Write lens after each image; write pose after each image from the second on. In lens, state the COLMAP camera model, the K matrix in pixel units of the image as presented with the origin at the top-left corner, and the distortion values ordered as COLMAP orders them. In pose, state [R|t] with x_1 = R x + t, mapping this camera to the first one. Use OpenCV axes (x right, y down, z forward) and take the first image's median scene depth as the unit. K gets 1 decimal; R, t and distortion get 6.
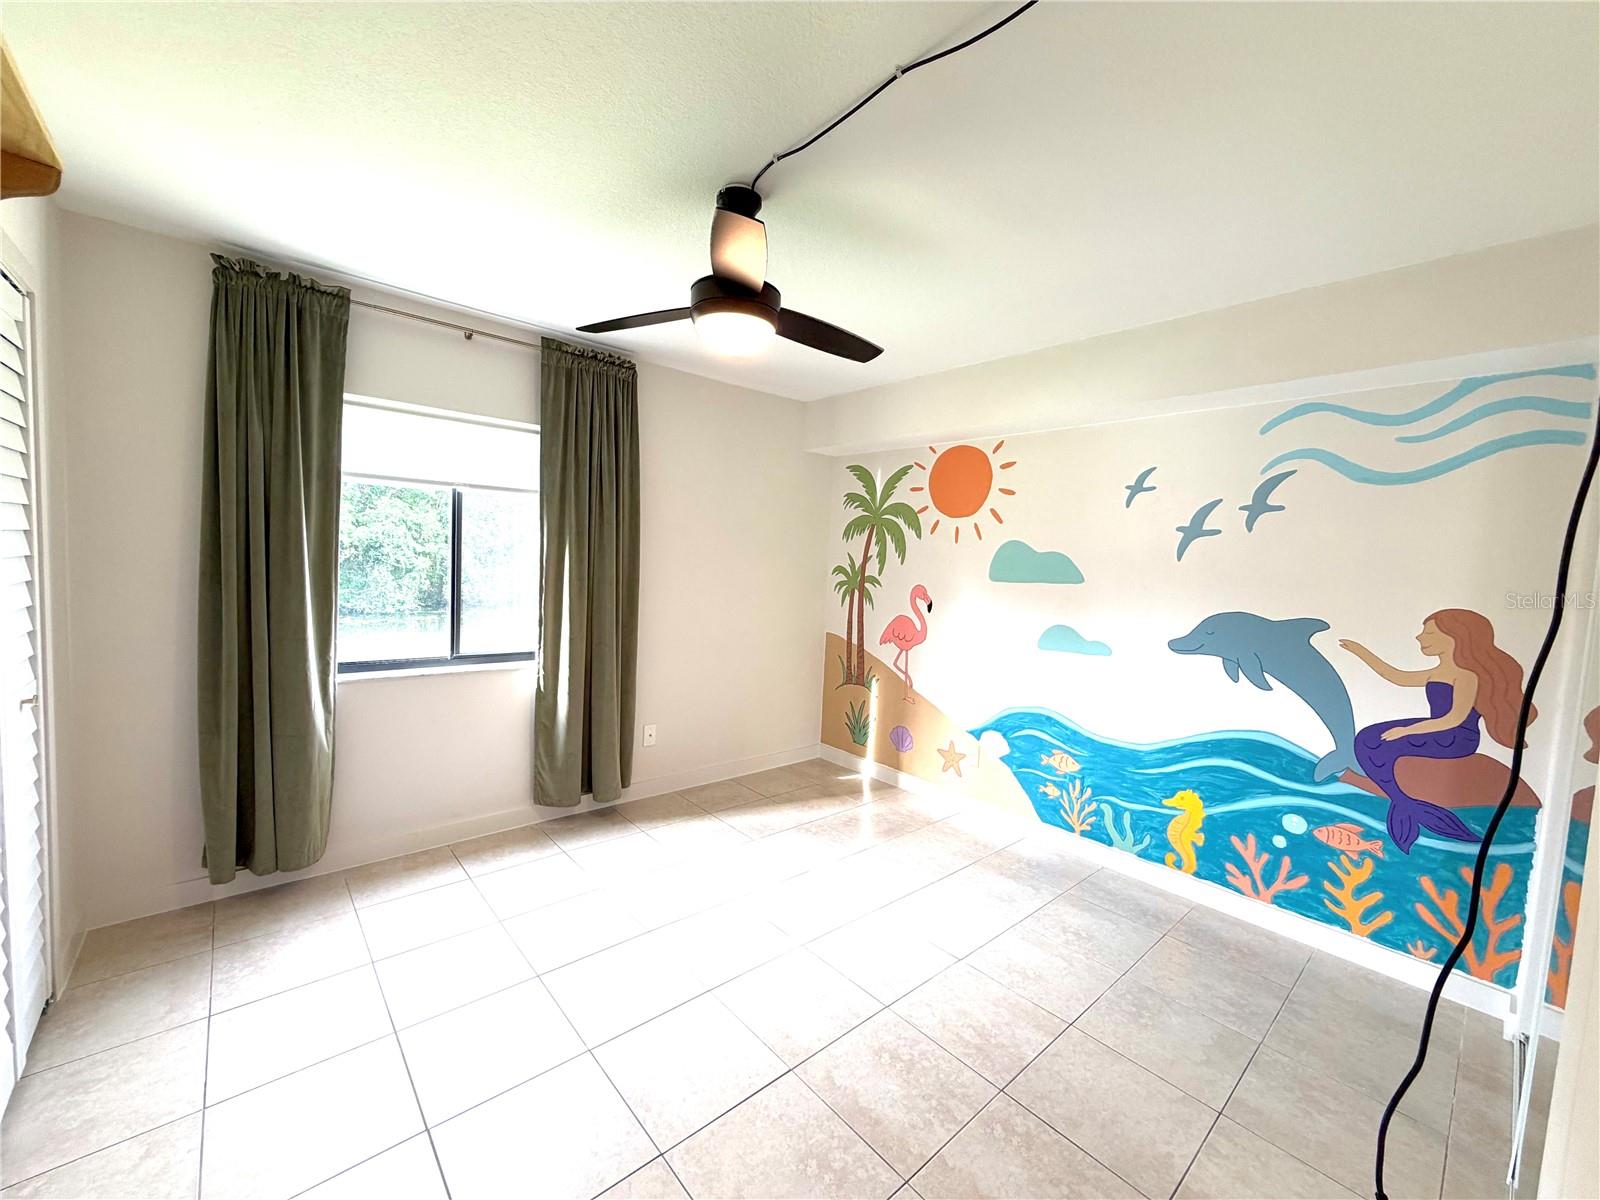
lens RADIAL K [[636.3, 0, 795.7], [0, 636.3, 601.2], [0, 0, 1]] dist [-0.001425, 0.000366]
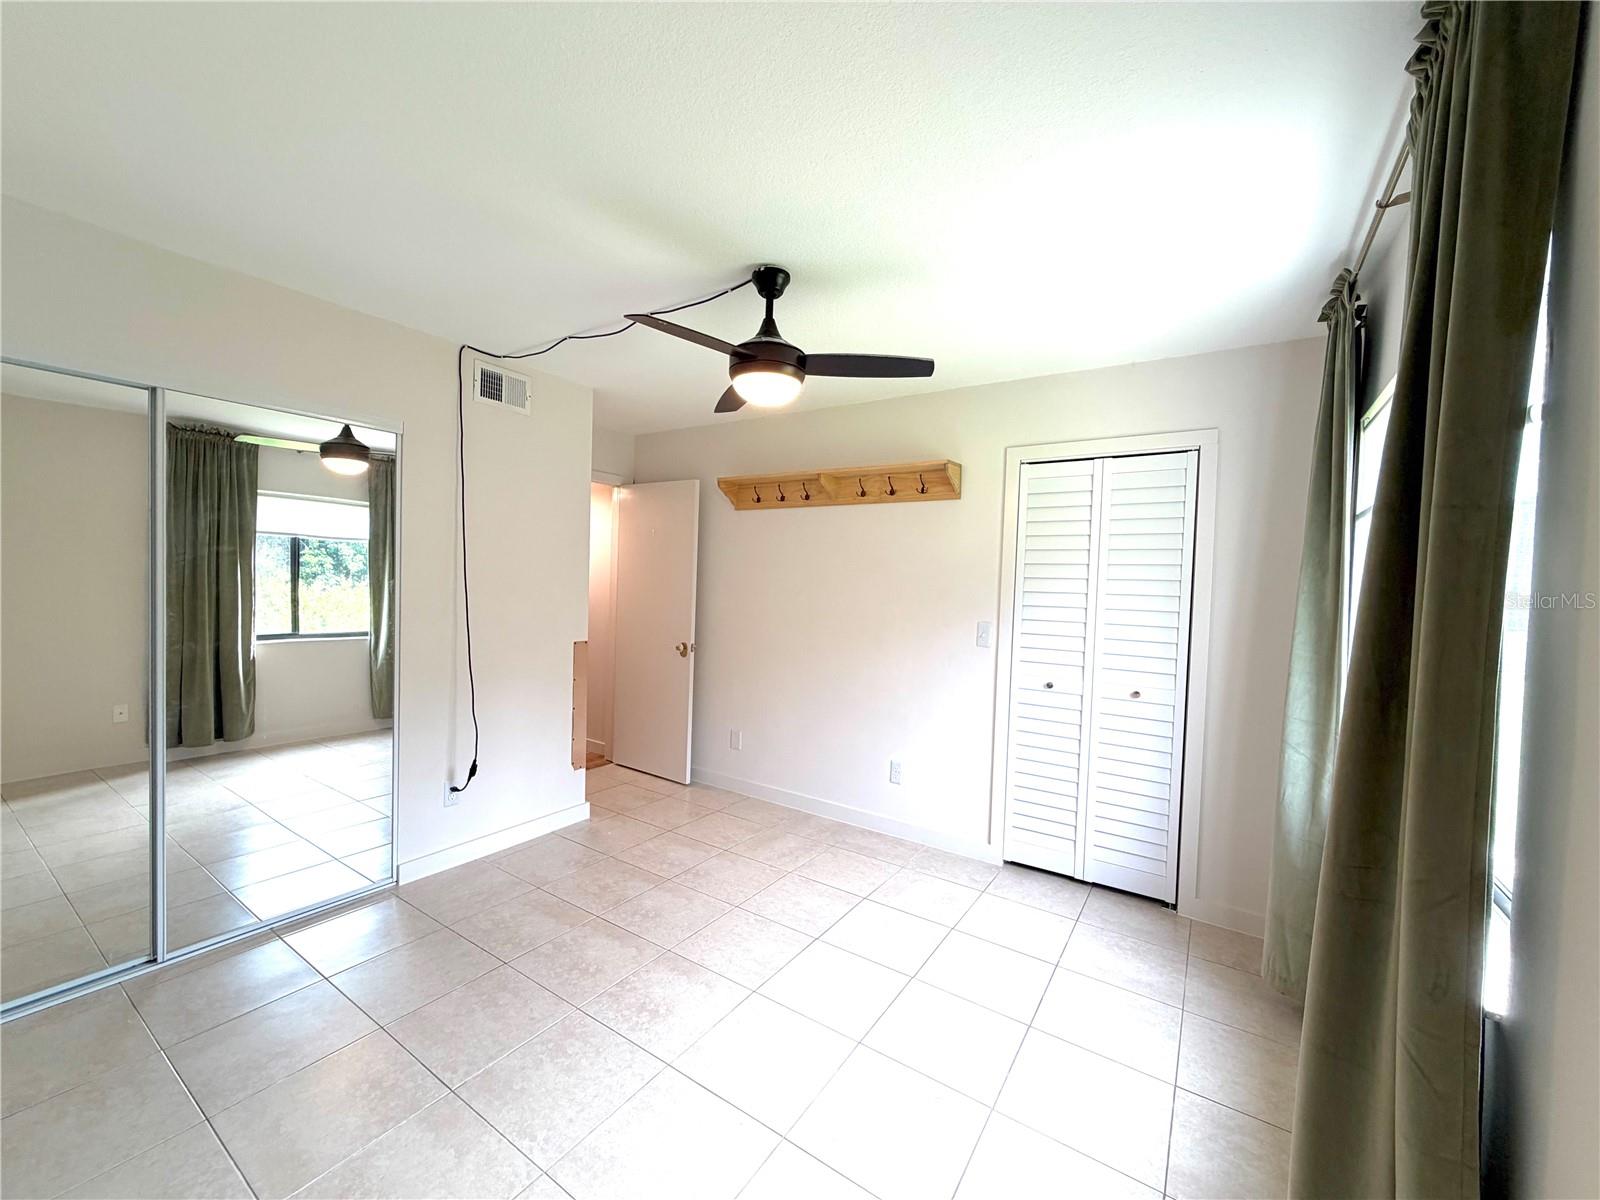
lens RADIAL K [[636.3, 0, 795.7], [0, 636.3, 601.2], [0, 0, 1]] dist [-0.001425, 0.000366]
pose [[-0.962845, -0.071808, -0.260334, 0.083956], [-0.096858, 0.991689, 0.084691, -0.085794], [0.252089, 0.106759, -0.961797, 1.381743]]
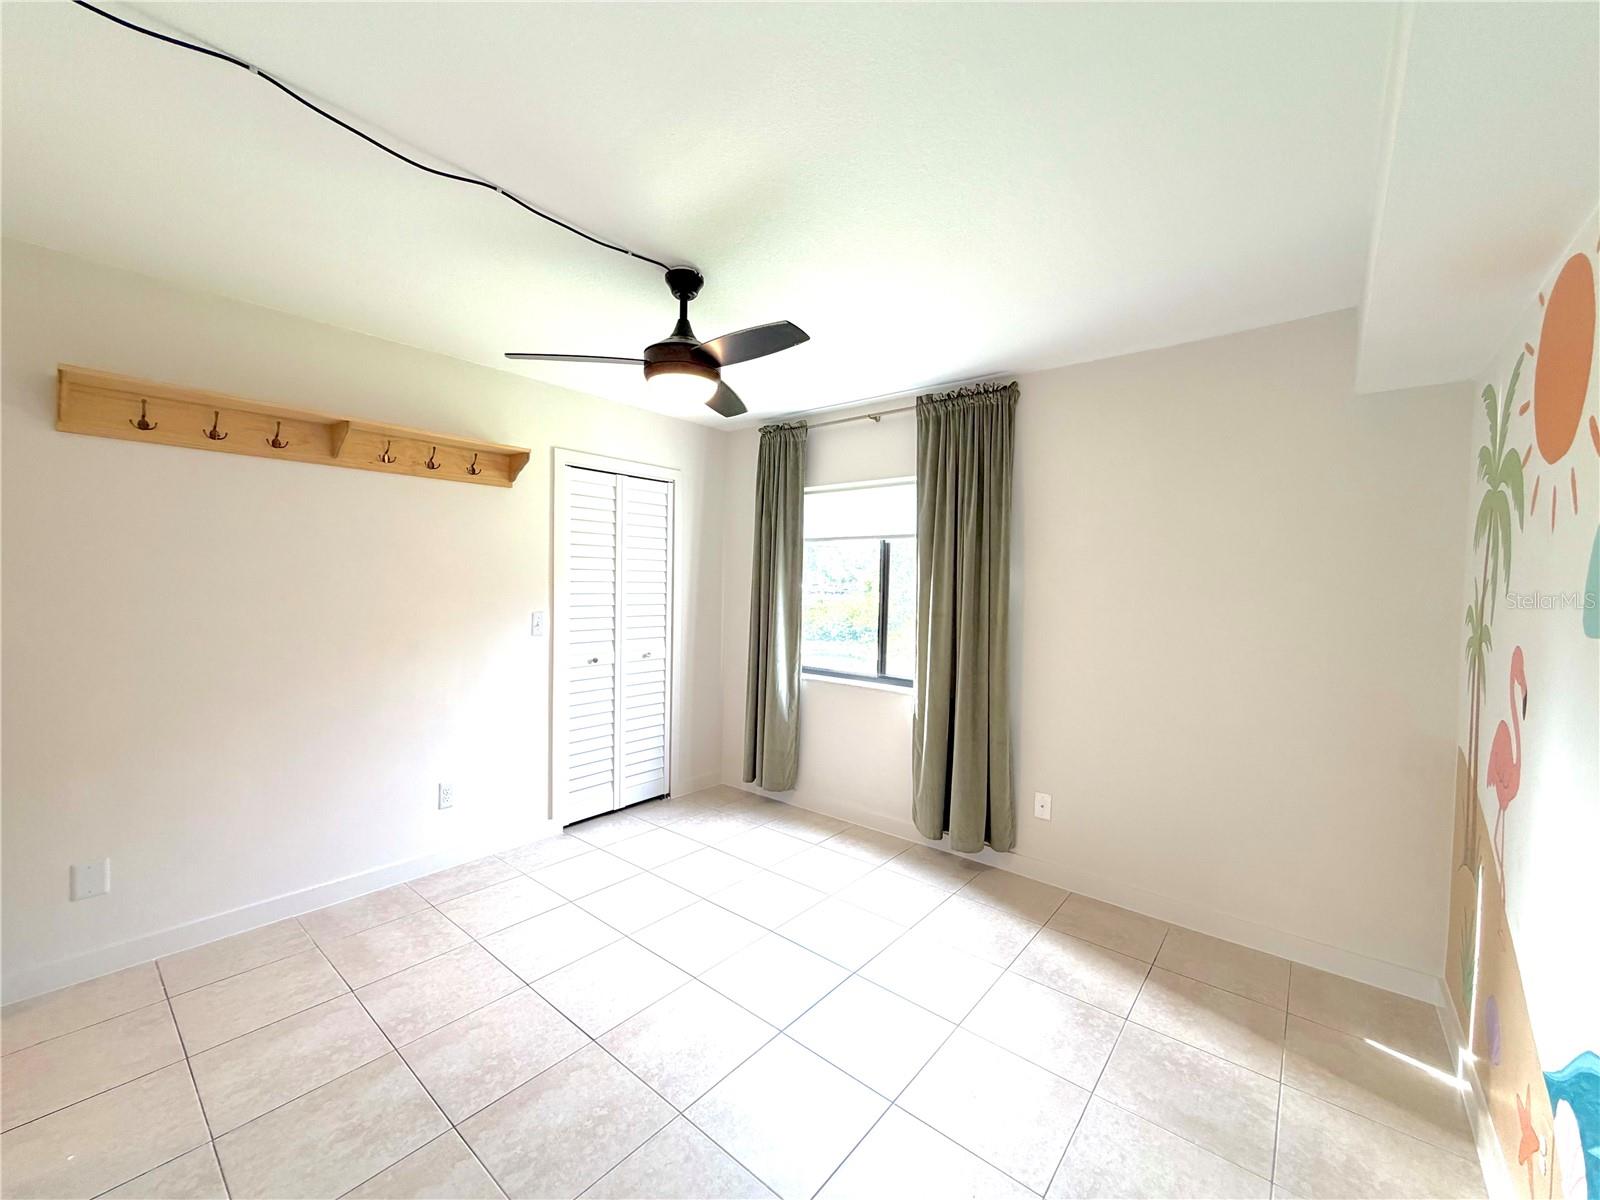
lens RADIAL K [[636.3, 0, 795.7], [0, 636.3, 601.2], [0, 0, 1]] dist [-0.001425, 0.000366]
pose [[0.158073, -0.015537, -0.987305, 0.690099], [-0.078871, 0.996483, -0.028309, -0.009670], [0.984273, 0.082344, 0.156291, 0.668445]]
